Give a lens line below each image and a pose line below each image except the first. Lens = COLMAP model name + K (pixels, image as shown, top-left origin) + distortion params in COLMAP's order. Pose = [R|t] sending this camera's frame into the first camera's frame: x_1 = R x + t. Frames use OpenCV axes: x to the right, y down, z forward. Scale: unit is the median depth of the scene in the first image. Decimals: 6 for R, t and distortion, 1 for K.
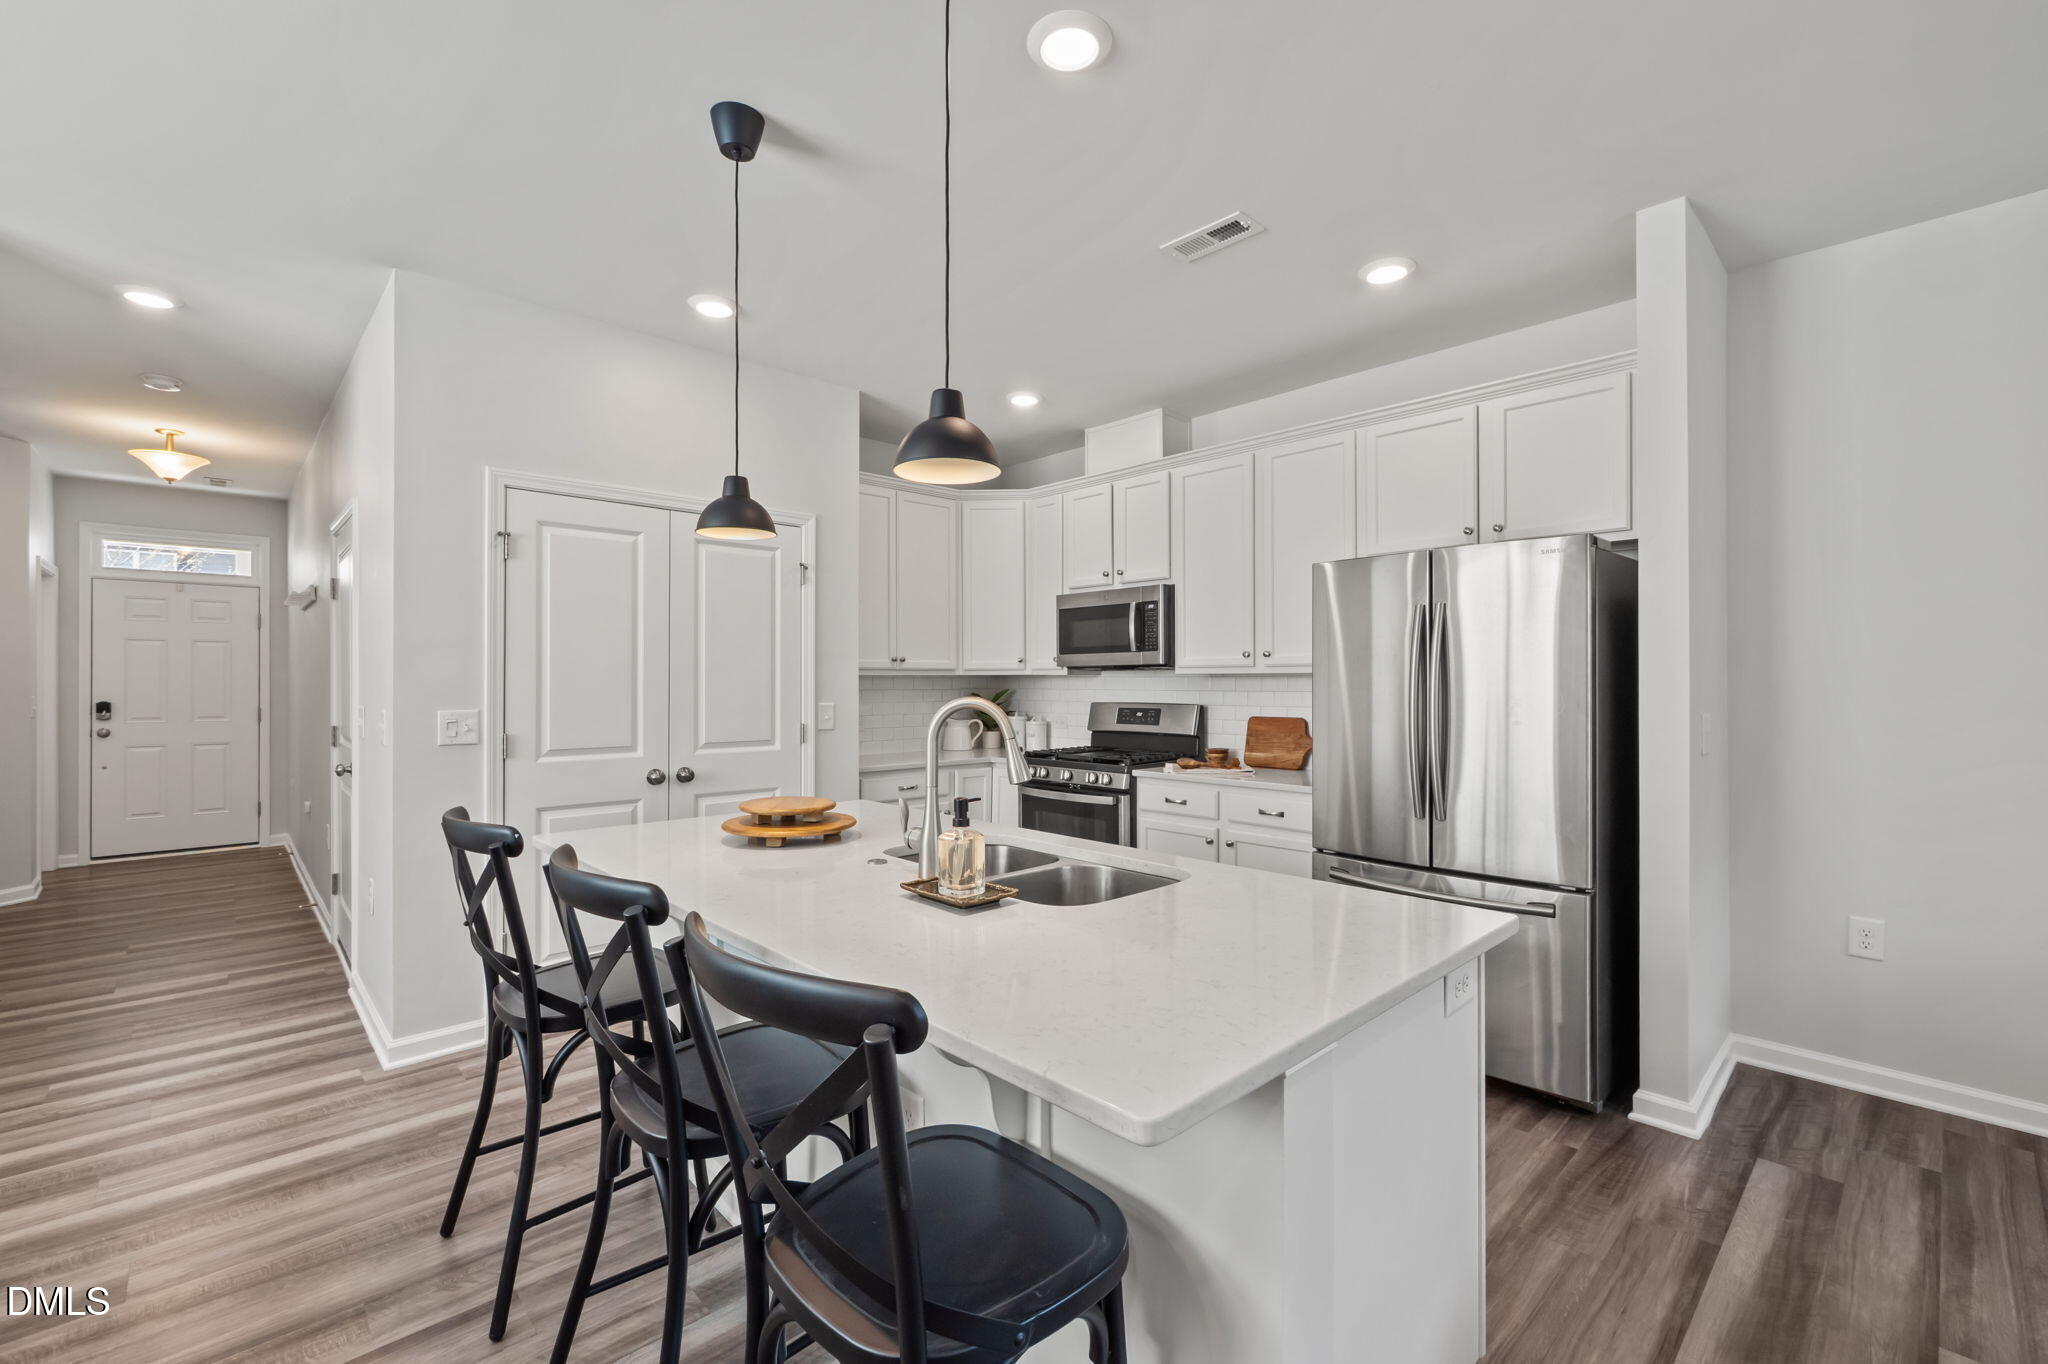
lens RADIAL K [[870.5, 0, 1029.9], [0, 870.5, 678.9], [0, 0, 1]] dist [-0.002862, -0.000614]
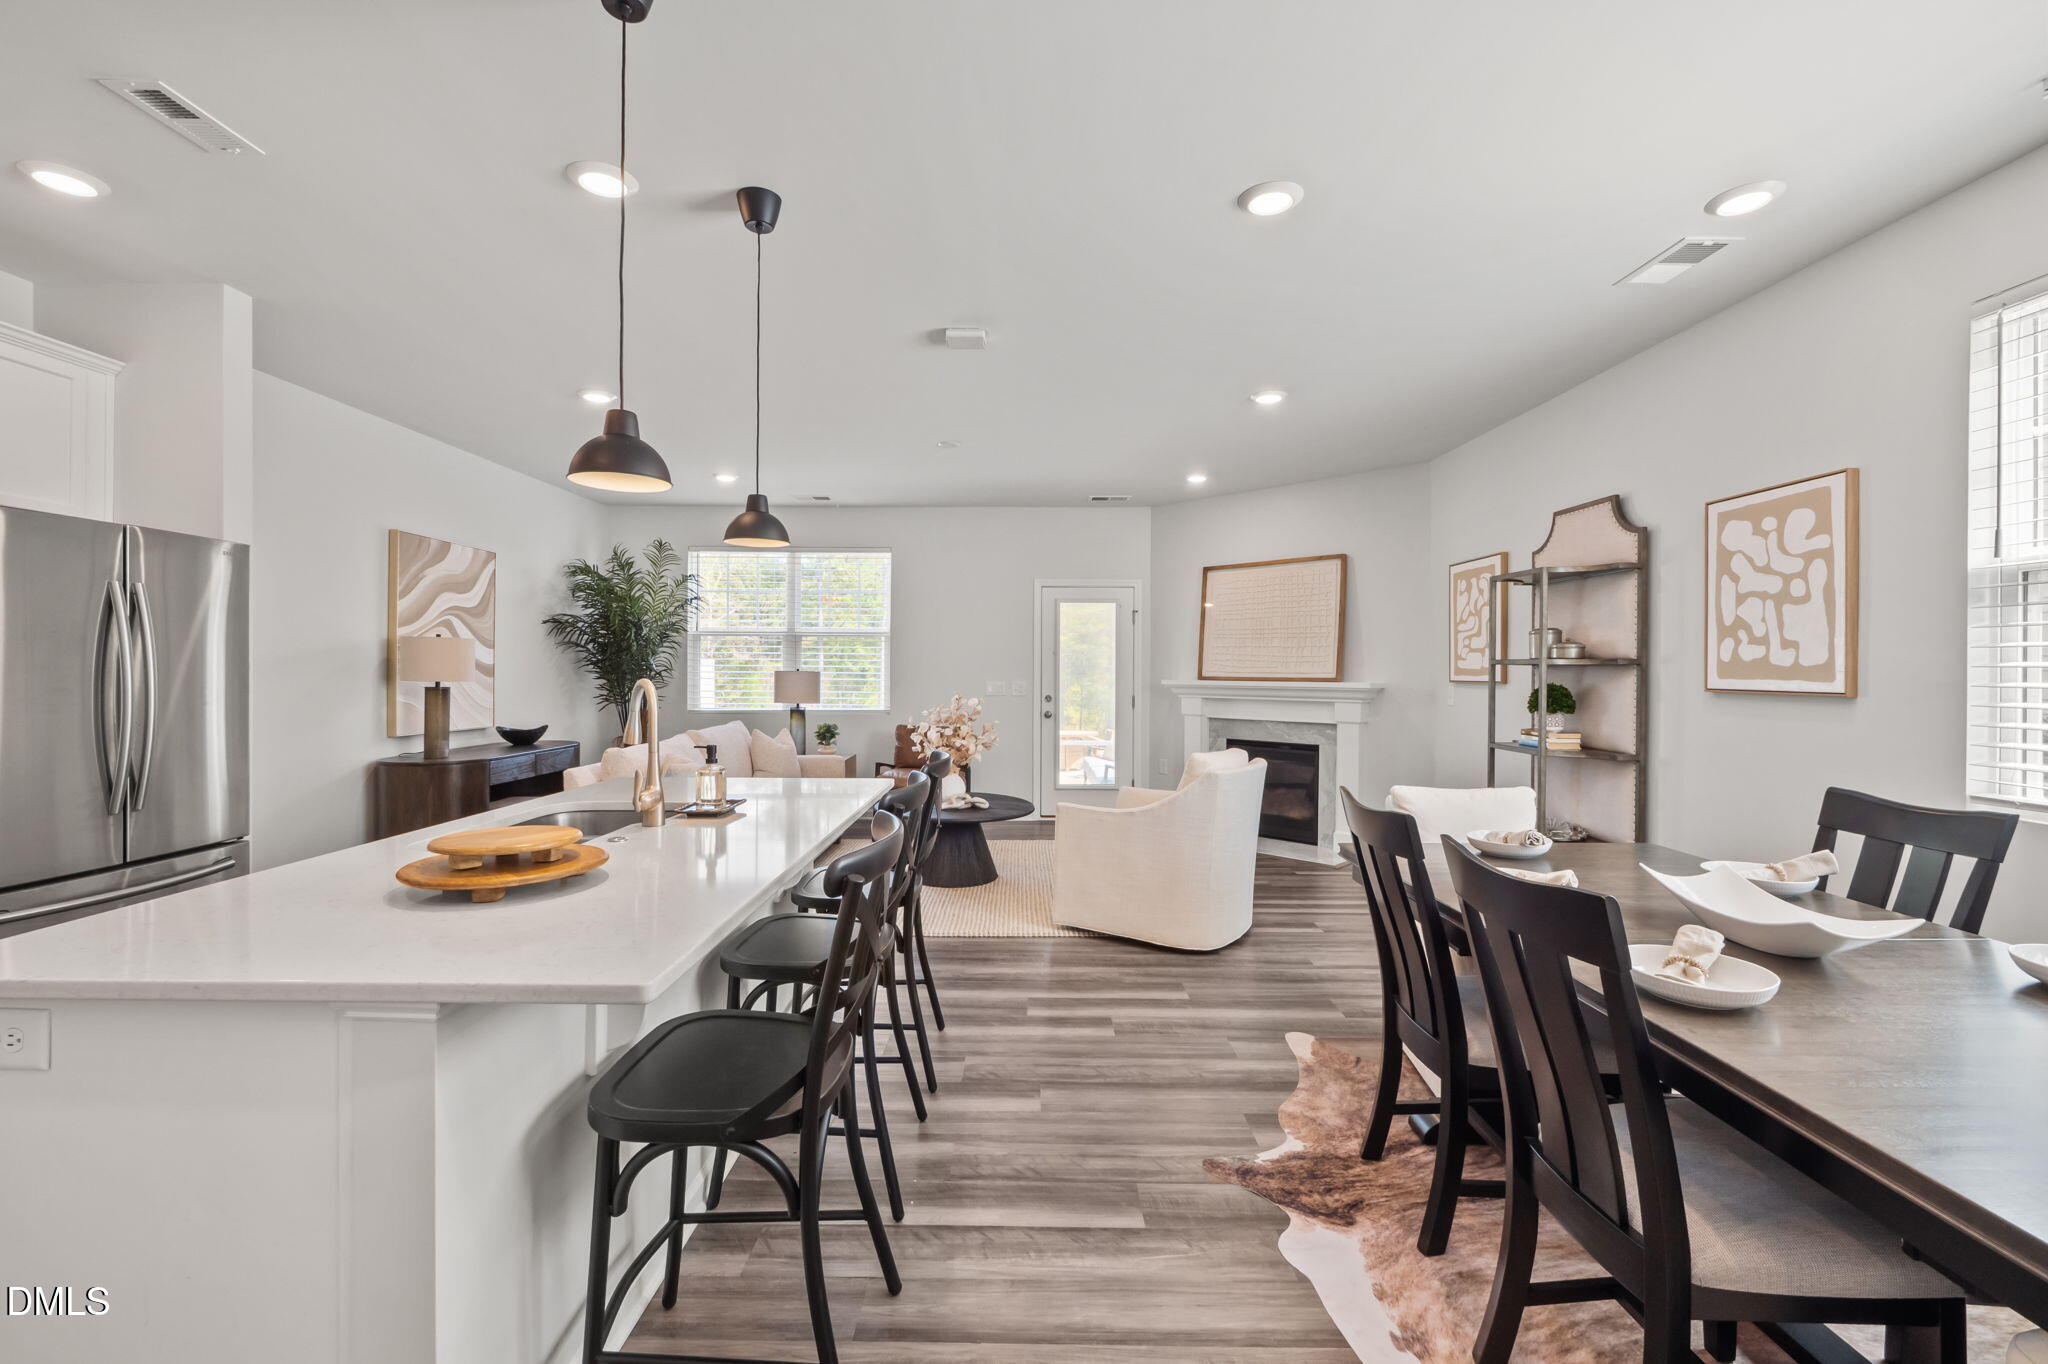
lens RADIAL K [[855.2, 0, 1014.8], [0, 855.2, 675.8], [0, 0, 1]] dist [-0.008664, 0.001881]
pose [[-0.718102, -0.008156, 0.695890, -0.561158], [-0.007250, 0.999965, 0.004239, 0.002383], [-0.695900, -0.002001, -0.718136, 0.648600]]
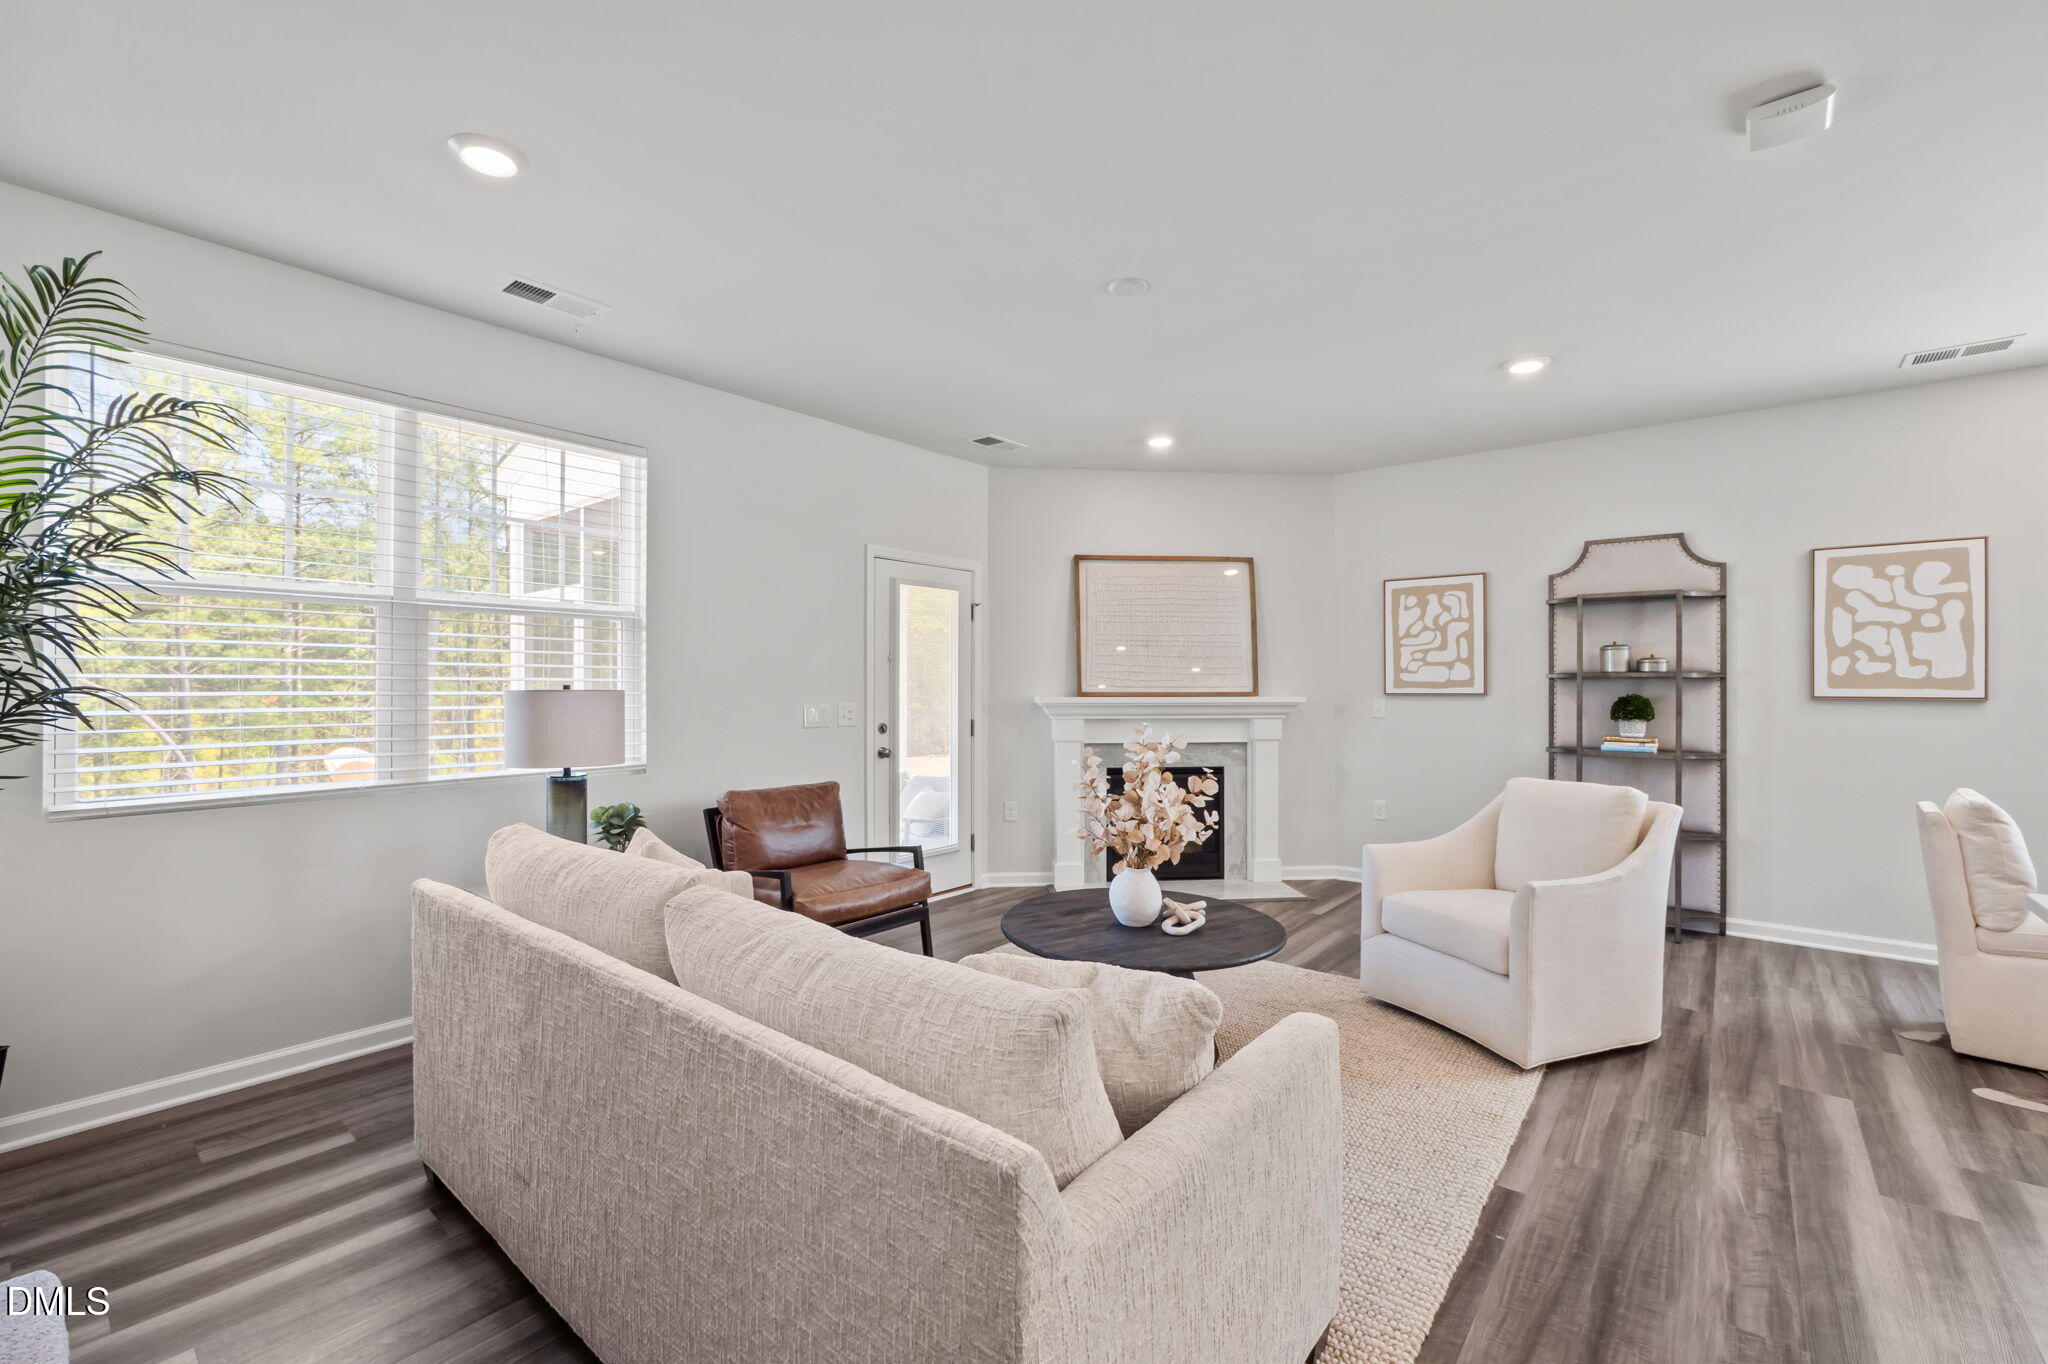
lens RADIAL K [[855.2, 0, 1031.5], [0, 855.2, 684.0], [0, 0, 1]] dist [-0.008664, 0.001881]
pose [[-0.991958, 0.000491, -0.126566, 0.525200], [0.001268, 0.999981, -0.006053, 0.003411], [0.126561, -0.006165, -0.991940, 0.510148]]
